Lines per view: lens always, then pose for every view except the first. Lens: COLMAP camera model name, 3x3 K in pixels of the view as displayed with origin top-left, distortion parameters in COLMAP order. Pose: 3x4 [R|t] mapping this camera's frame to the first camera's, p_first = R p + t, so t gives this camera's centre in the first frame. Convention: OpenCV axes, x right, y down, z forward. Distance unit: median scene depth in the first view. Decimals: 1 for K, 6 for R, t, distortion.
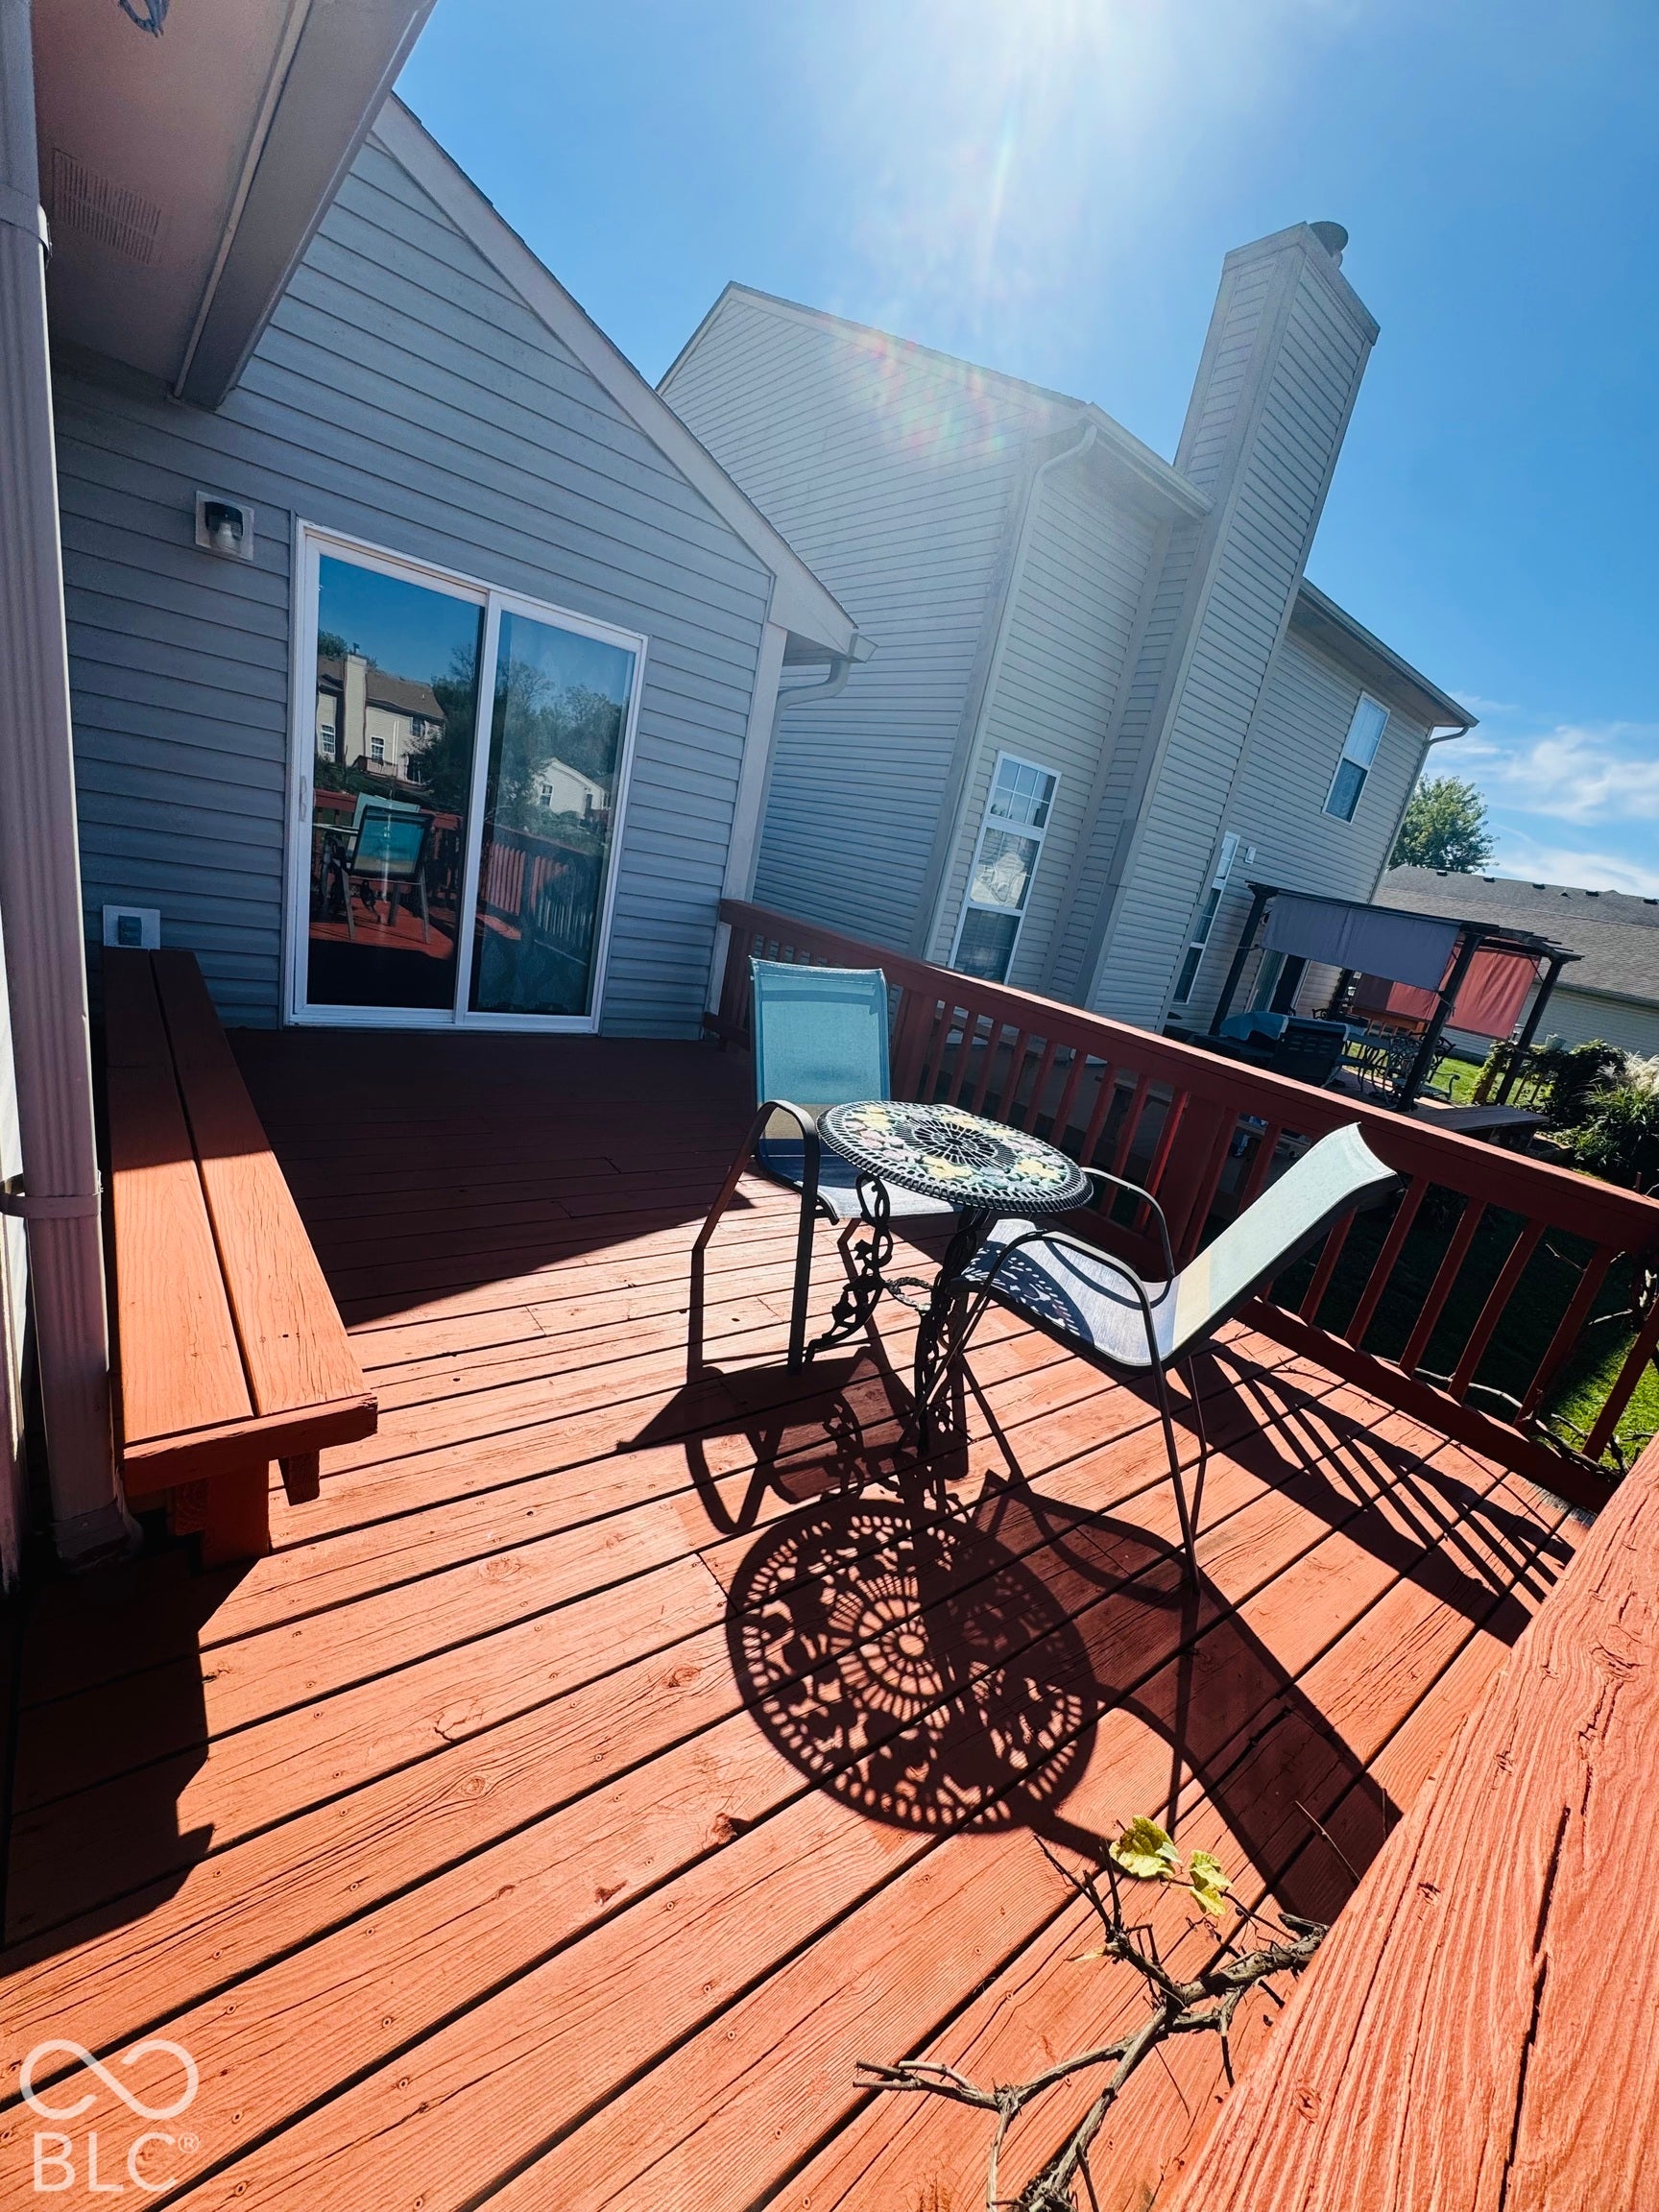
lens RADIAL K [[884.1, 0, 833.5], [0, 884.1, 1106.4], [0, 0, 1]] dist [-0.003224, 0.000112]
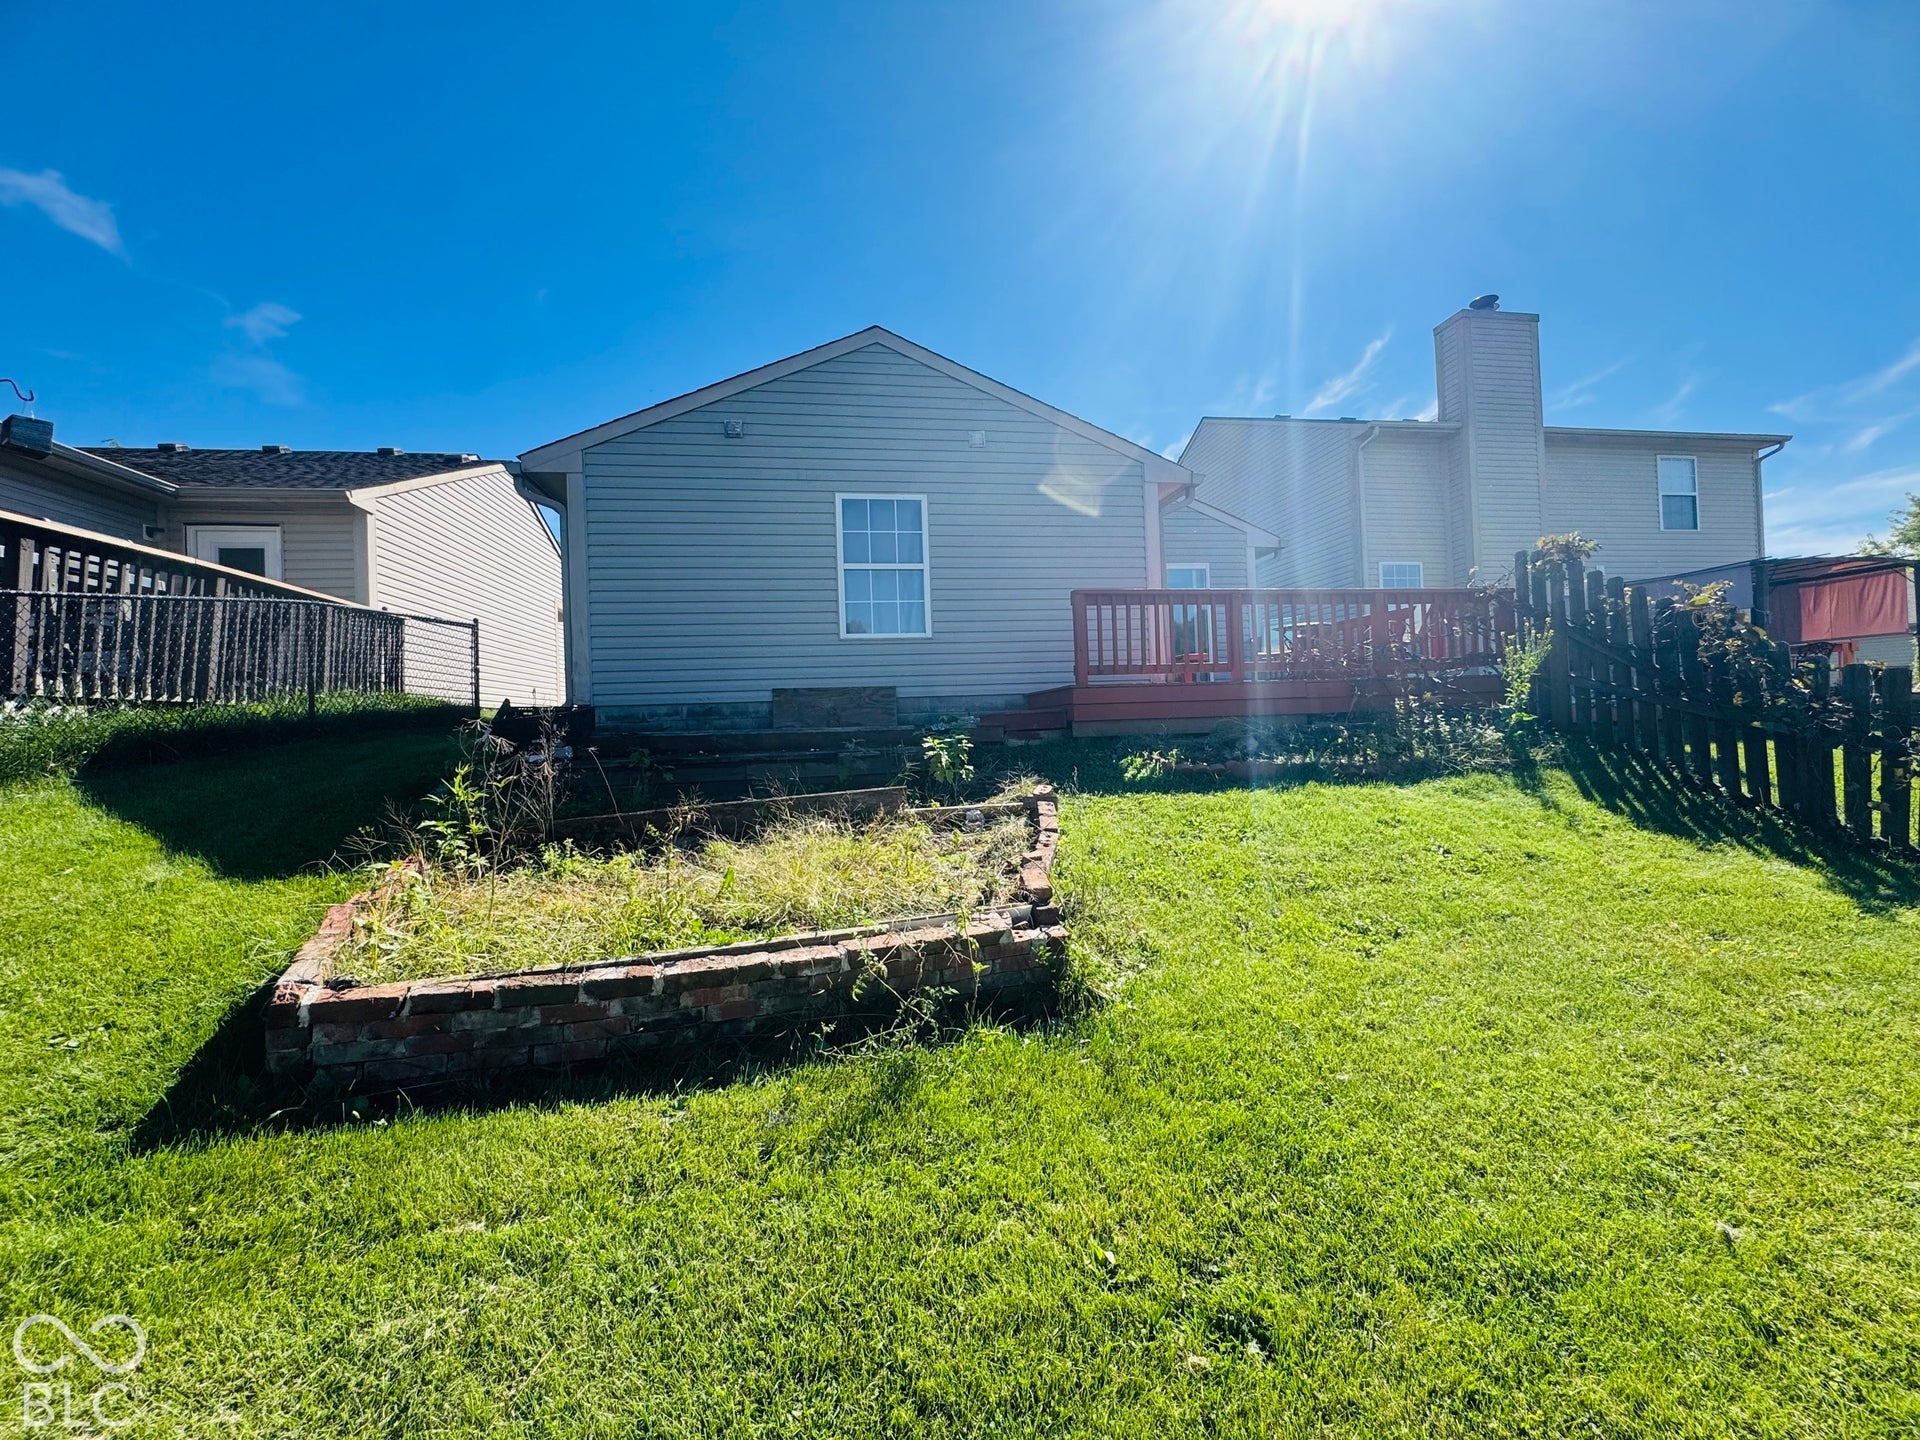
lens RADIAL K [[767.4, 0, 959.7], [0, 767.4, 719.2], [0, 0, 1]] dist [-0.003224, 0.000112]
pose [[0.858024, -0.230277, -0.459094, 0.374951], [0.069892, 0.937892, -0.339813, 2.063986], [0.508832, 0.259480, 0.820829, -3.744414]]
